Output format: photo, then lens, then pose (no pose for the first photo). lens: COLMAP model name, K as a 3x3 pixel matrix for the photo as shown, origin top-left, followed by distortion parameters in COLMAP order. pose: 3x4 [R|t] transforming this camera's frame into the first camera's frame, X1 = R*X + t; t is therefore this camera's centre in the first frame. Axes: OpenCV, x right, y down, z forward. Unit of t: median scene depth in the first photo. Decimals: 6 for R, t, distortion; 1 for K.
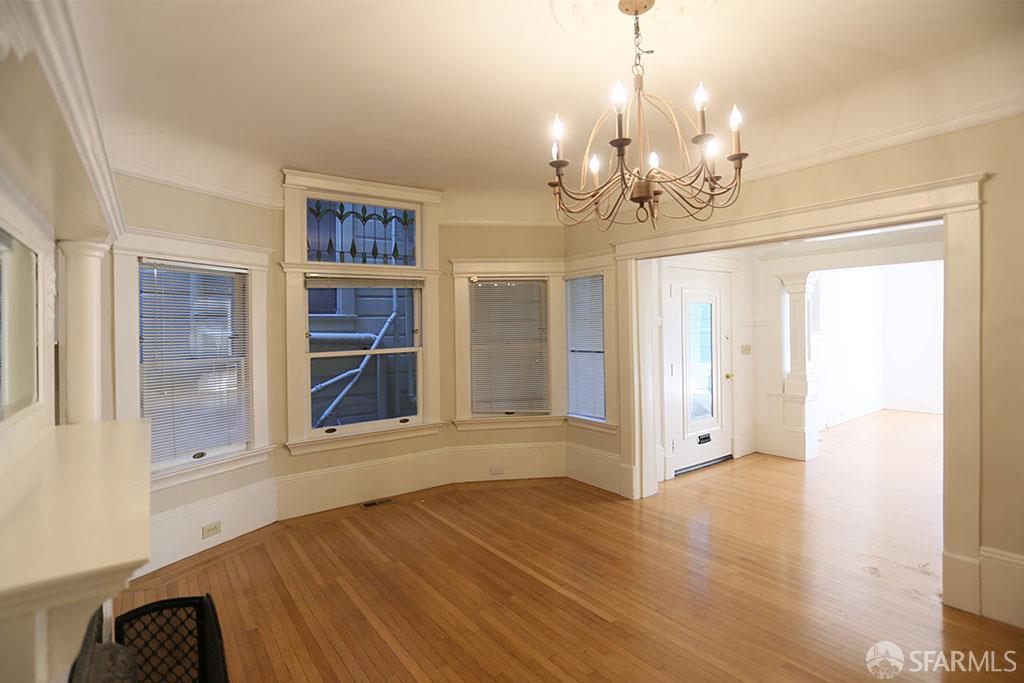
lens RADIAL K [[516.5, 0, 512.0], [0, 516.5, 341.5], [0, 0, 1]] dist [-0.052833, 0.000173]
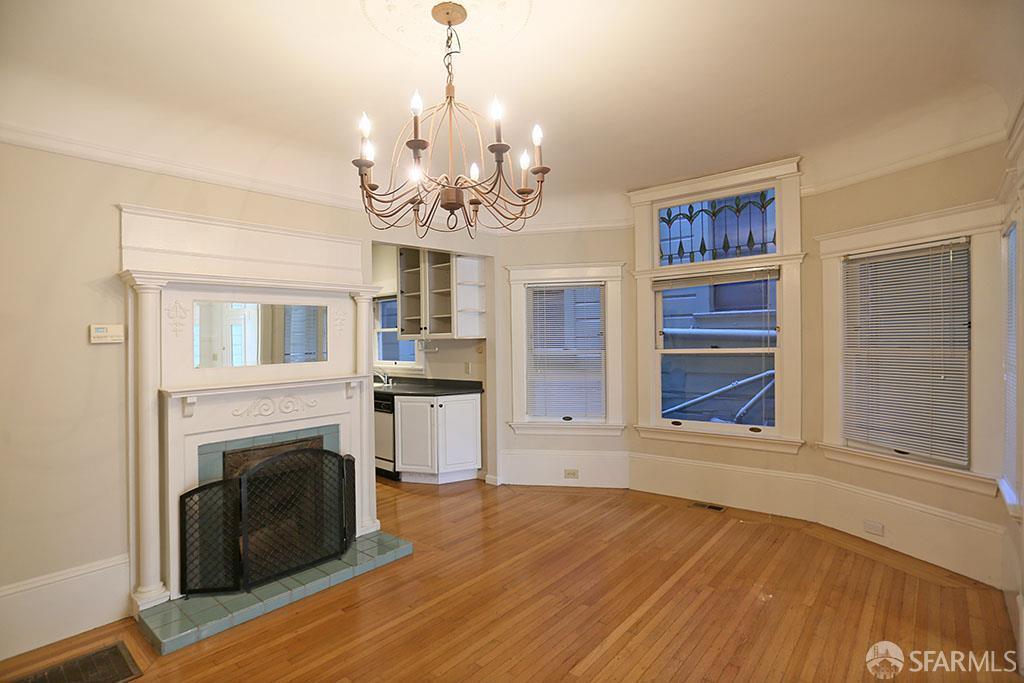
lens RADIAL K [[512.0, 0, 512.0], [0, 512.0, 341.5], [0, 0, 1]] dist [-0.001209, -0.000010]
pose [[0.248760, 0.024180, -0.968263, 0.589996], [-0.007553, 0.999706, 0.023025, -0.017395], [0.968536, 0.001585, 0.248869, 0.405296]]
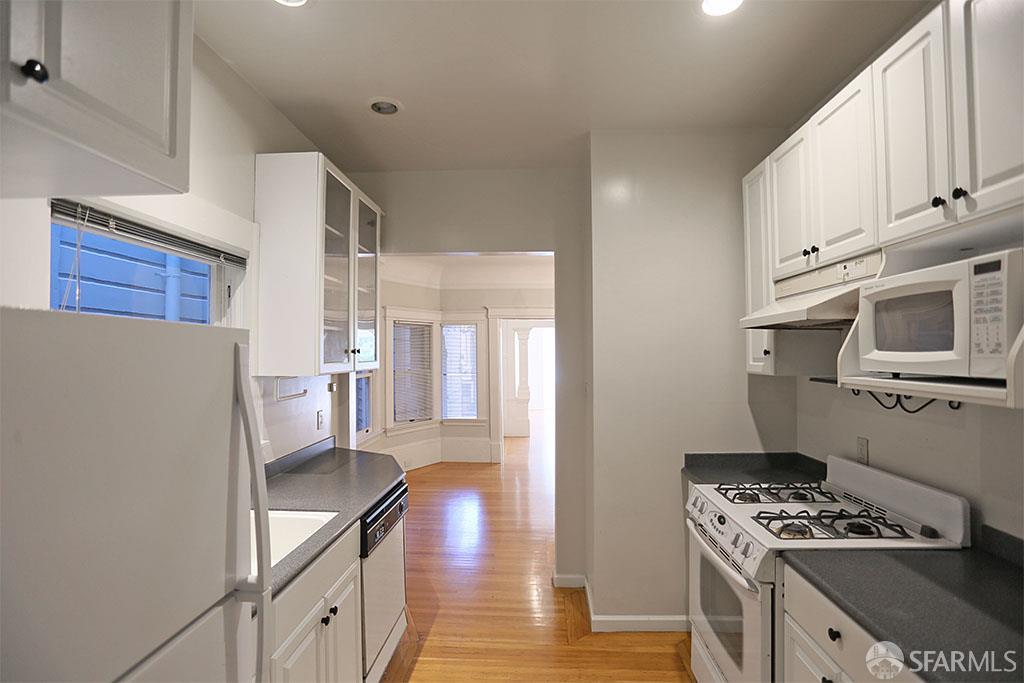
lens RADIAL K [[512.0, 0, 512.0], [0, 512.0, 341.5], [0, 0, 1]] dist [-0.001209, -0.000010]
pose [[0.624150, 0.037101, 0.780423, -1.060762], [0.006182, 0.998606, -0.052417, 0.002282], [-0.781280, 0.037541, 0.623051, -0.076399]]
